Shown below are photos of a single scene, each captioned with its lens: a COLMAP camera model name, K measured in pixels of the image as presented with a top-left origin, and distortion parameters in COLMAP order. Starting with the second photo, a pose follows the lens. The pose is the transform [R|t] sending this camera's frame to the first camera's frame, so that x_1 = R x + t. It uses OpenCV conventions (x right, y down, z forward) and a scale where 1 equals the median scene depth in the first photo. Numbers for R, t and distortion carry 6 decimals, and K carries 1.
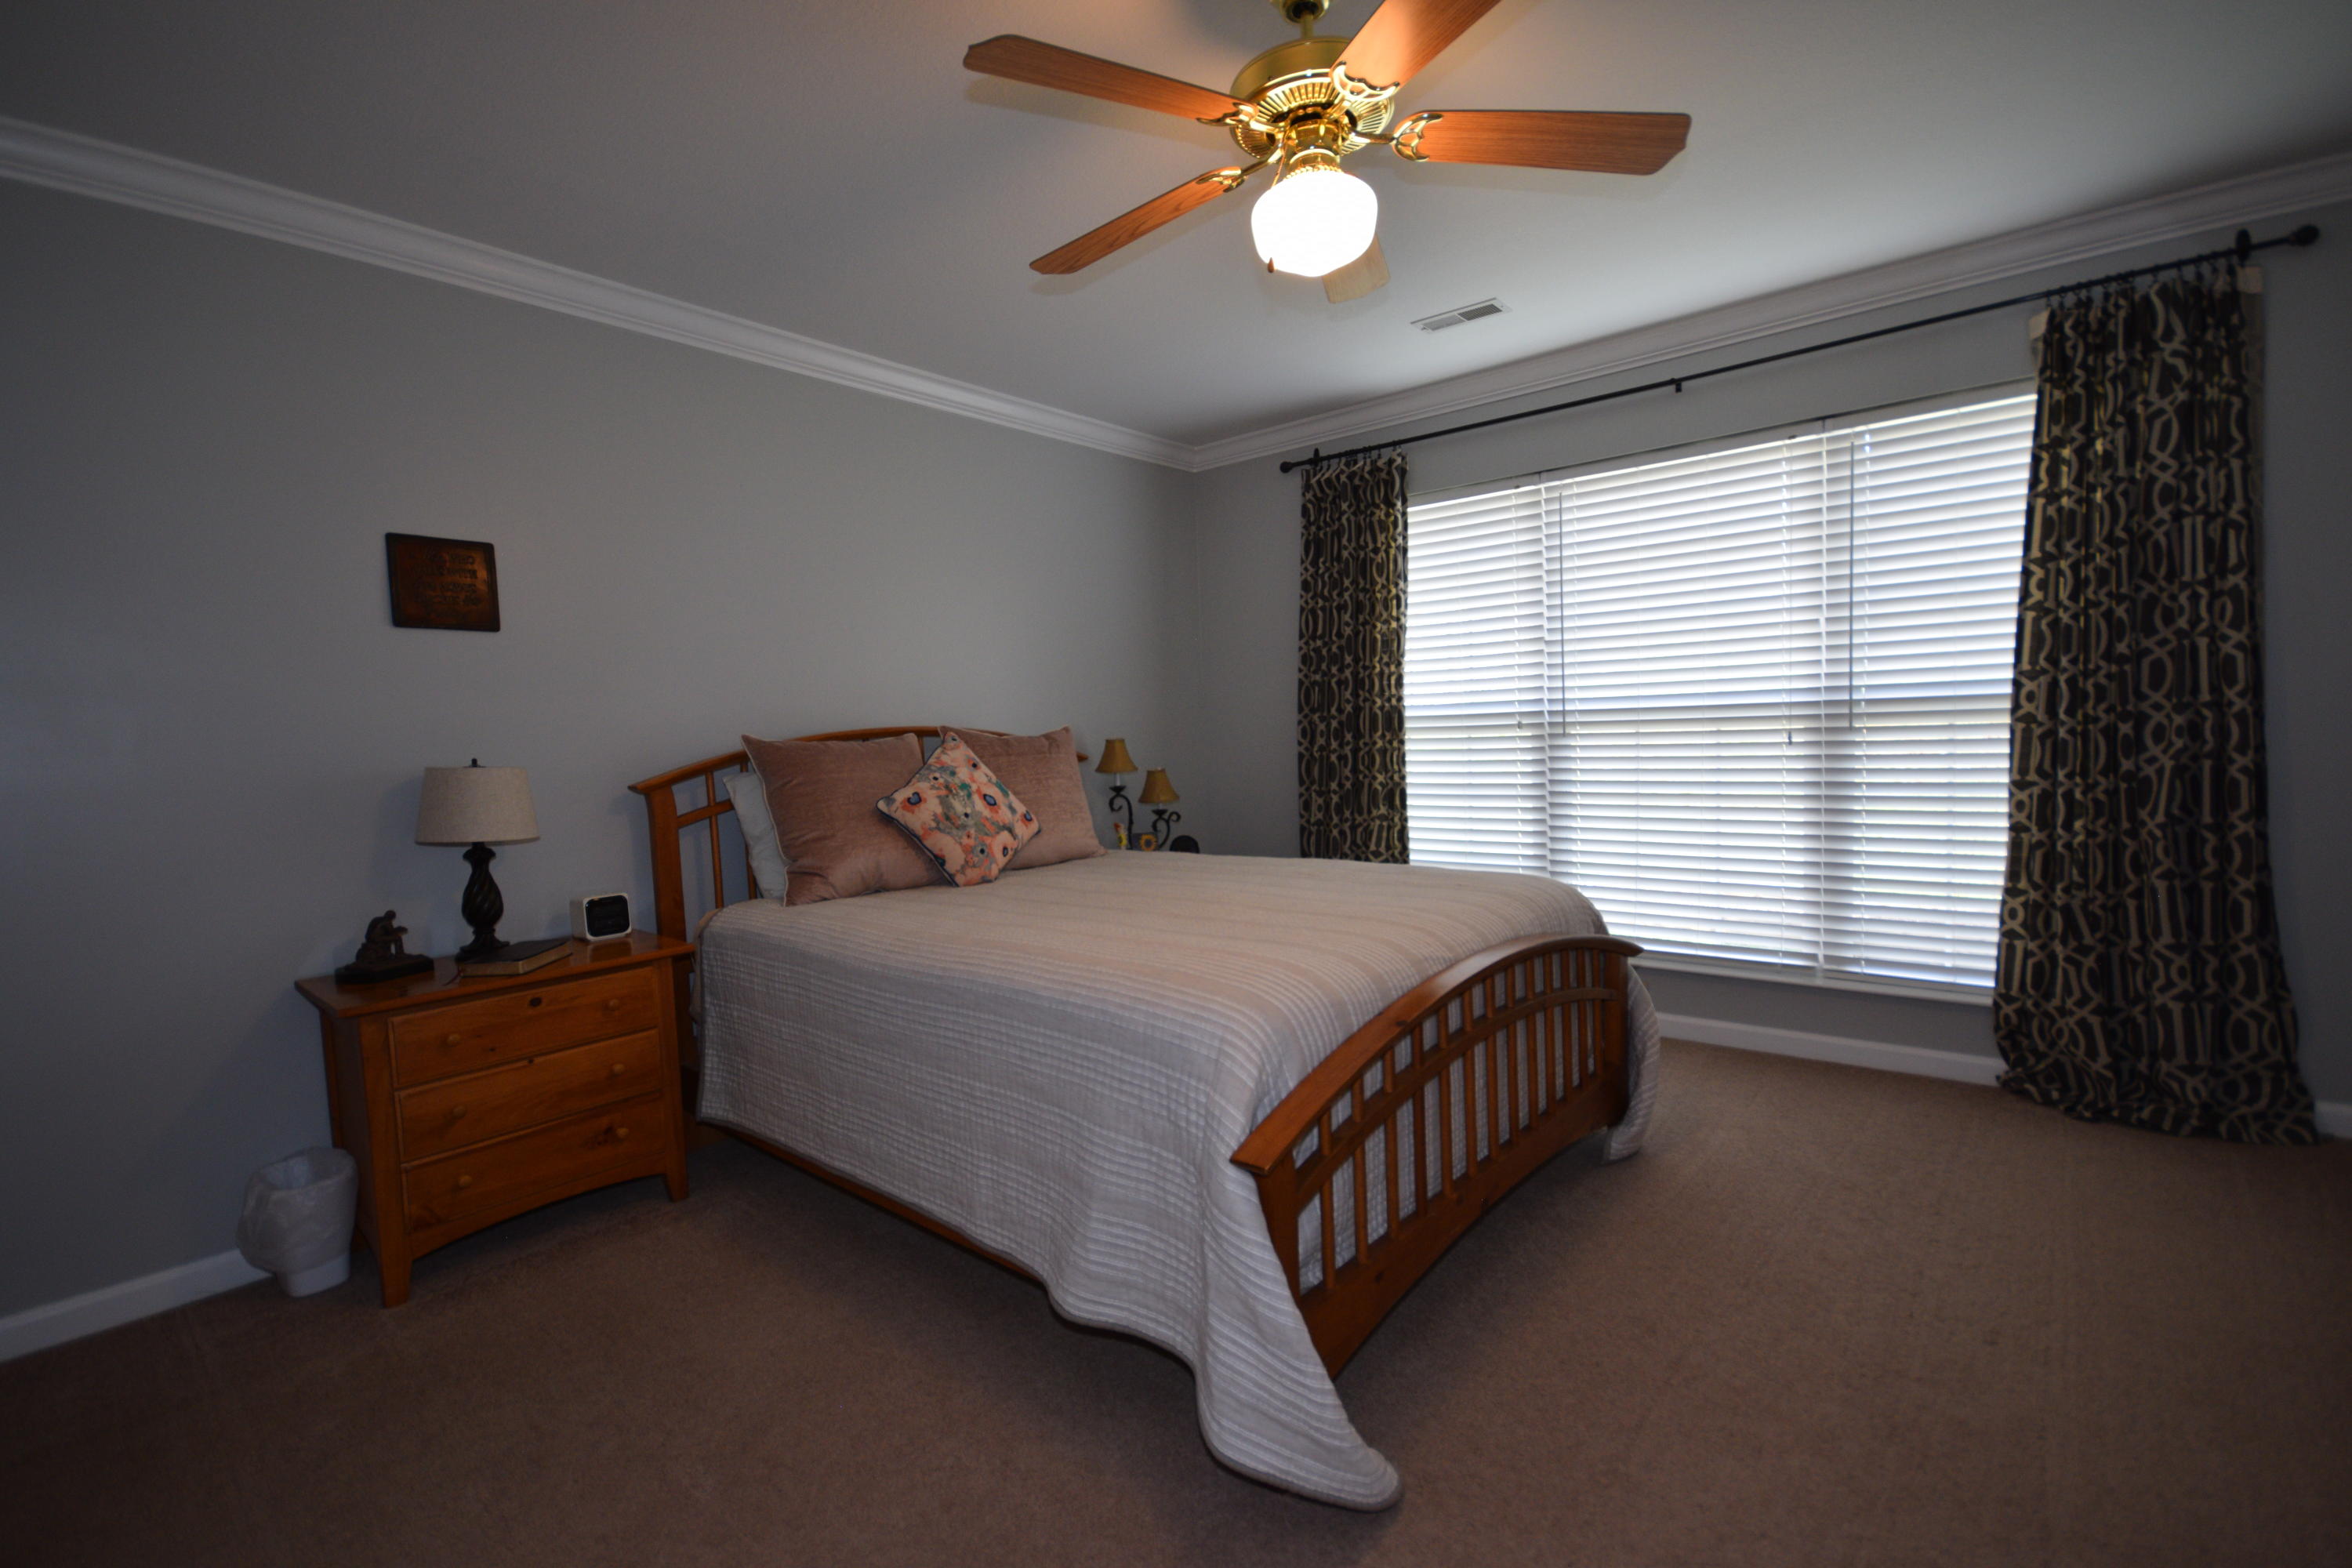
lens RADIAL K [[1045.3, 0, 1183.3], [0, 1045.3, 781.7], [0, 0, 1]] dist [0.009051, -0.000293]
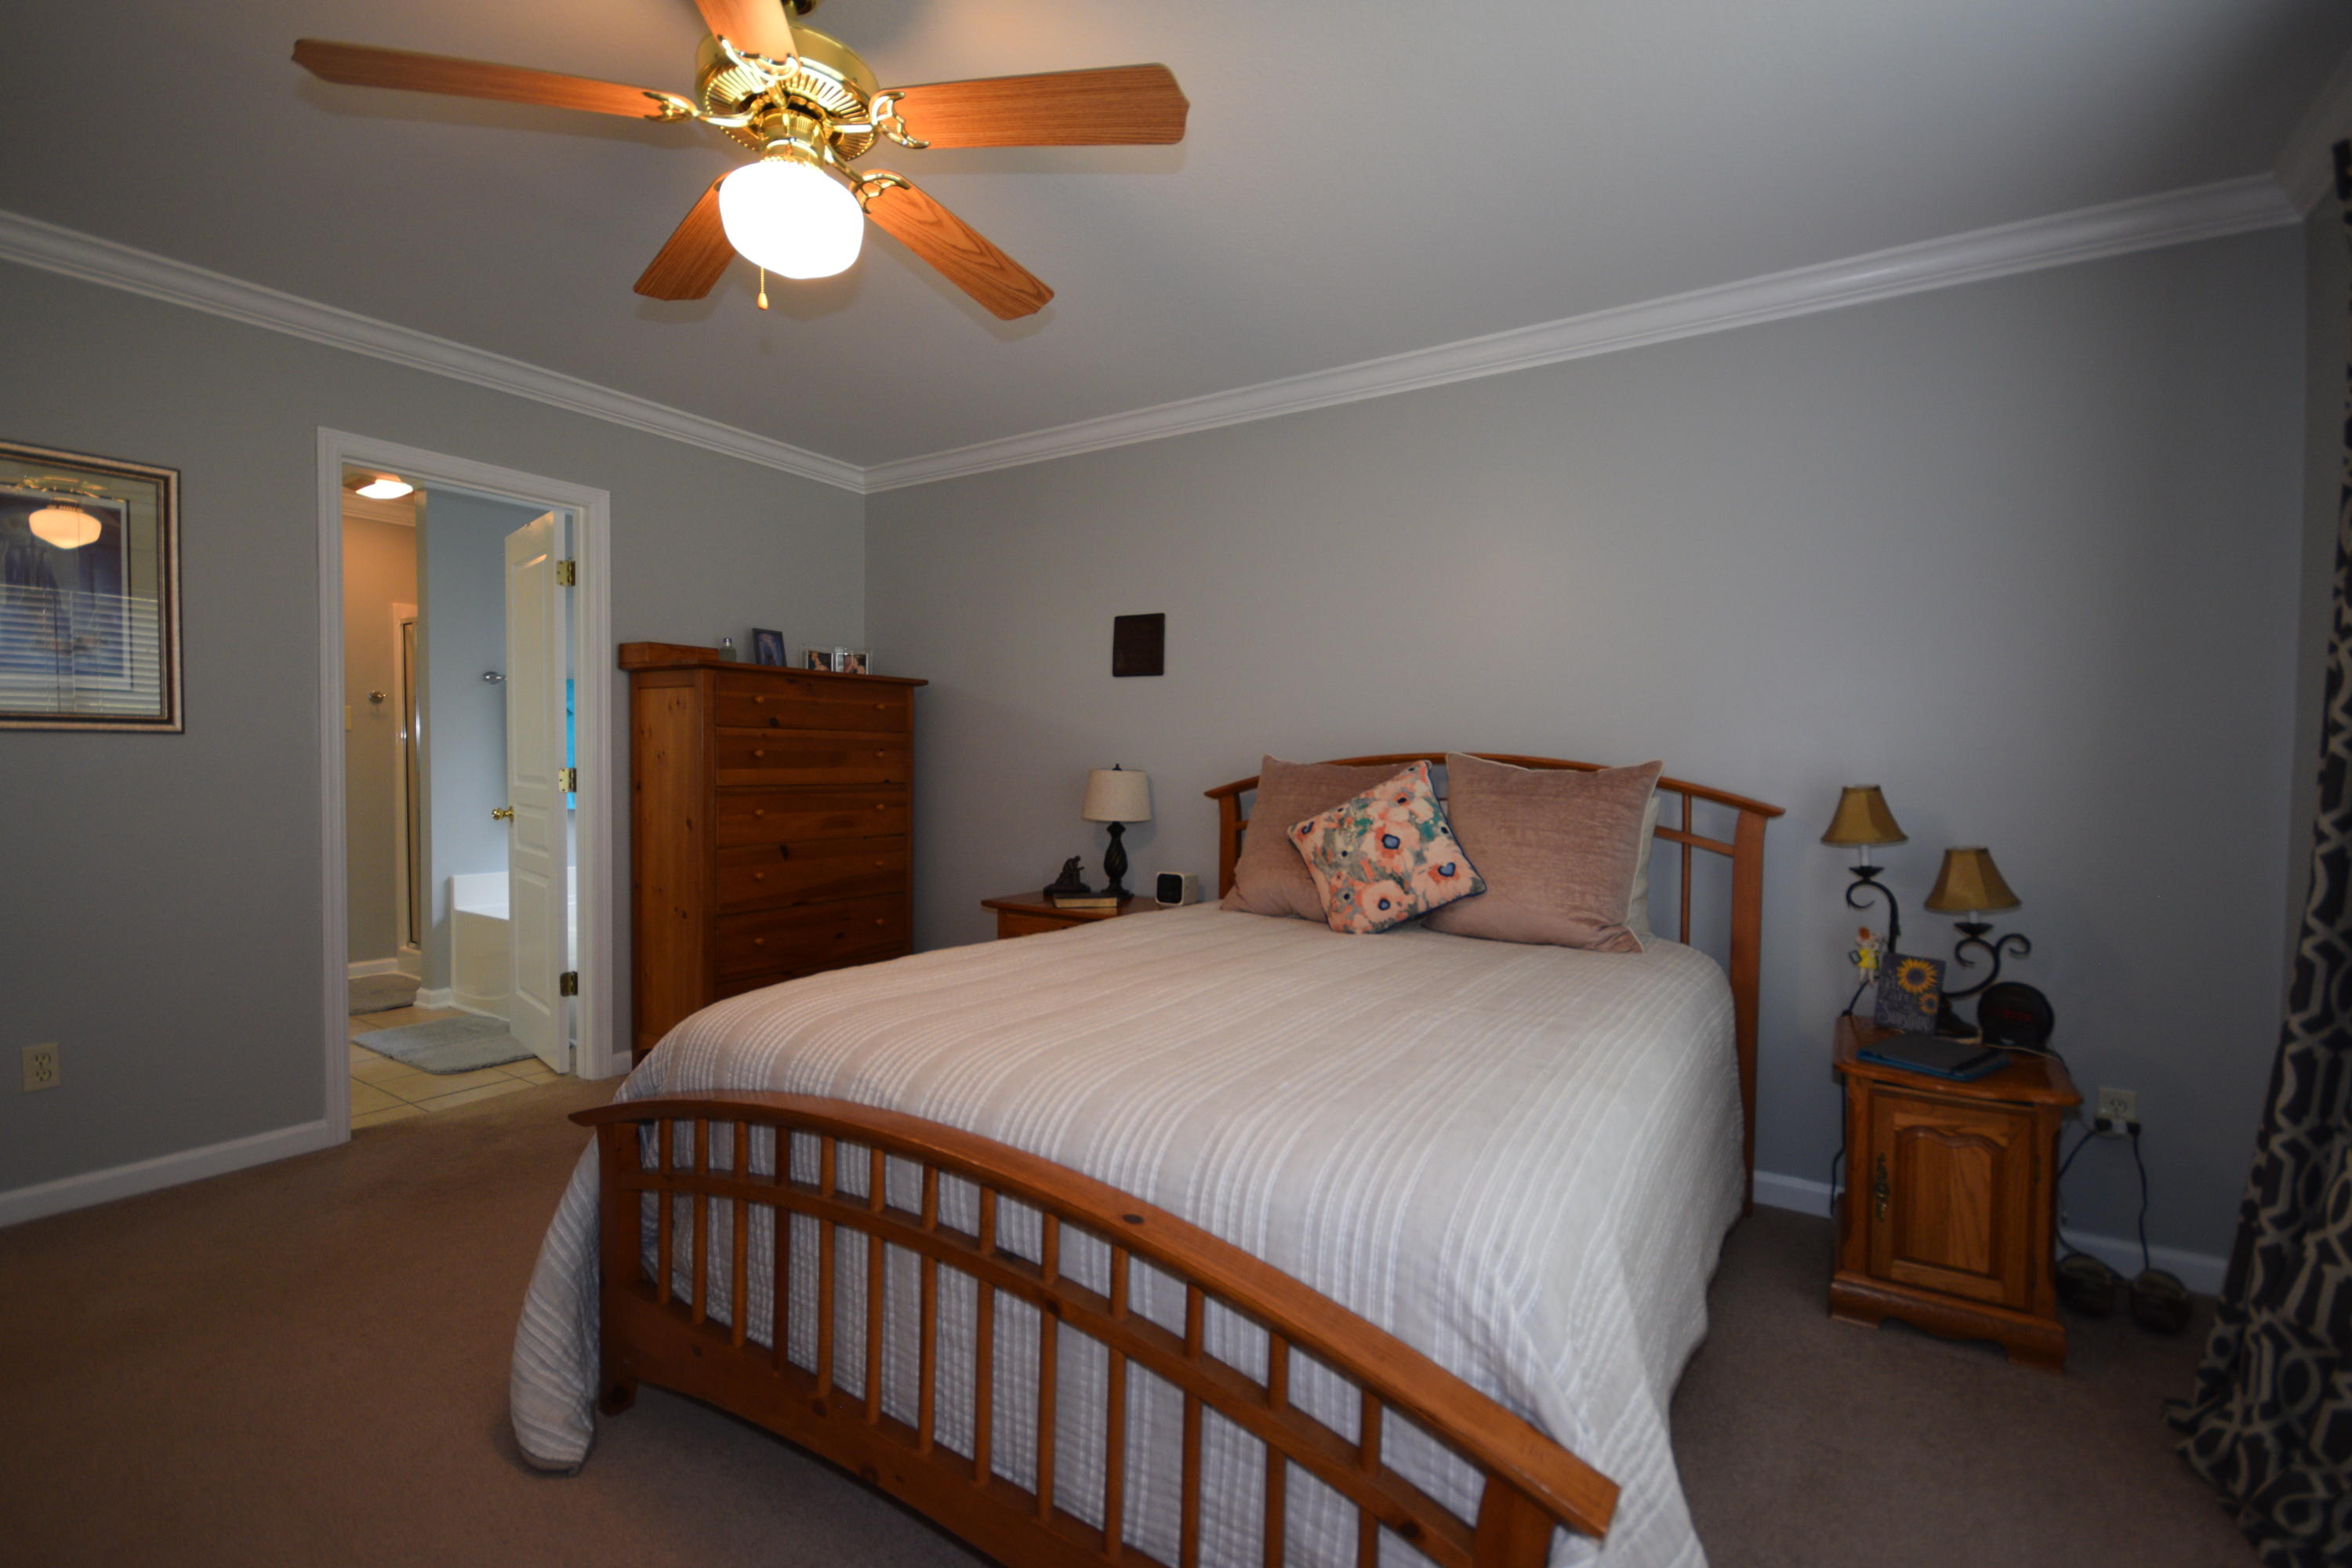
lens RADIAL K [[1045.3, 0, 1182.5], [0, 1045.3, 776.2], [0, 0, 1]] dist [0.009051, -0.000293]
pose [[0.125483, 0.056366, -0.990493, 0.655525], [-0.069708, 0.996418, 0.047872, -0.066902], [0.989644, 0.063038, 0.128963, 0.745707]]
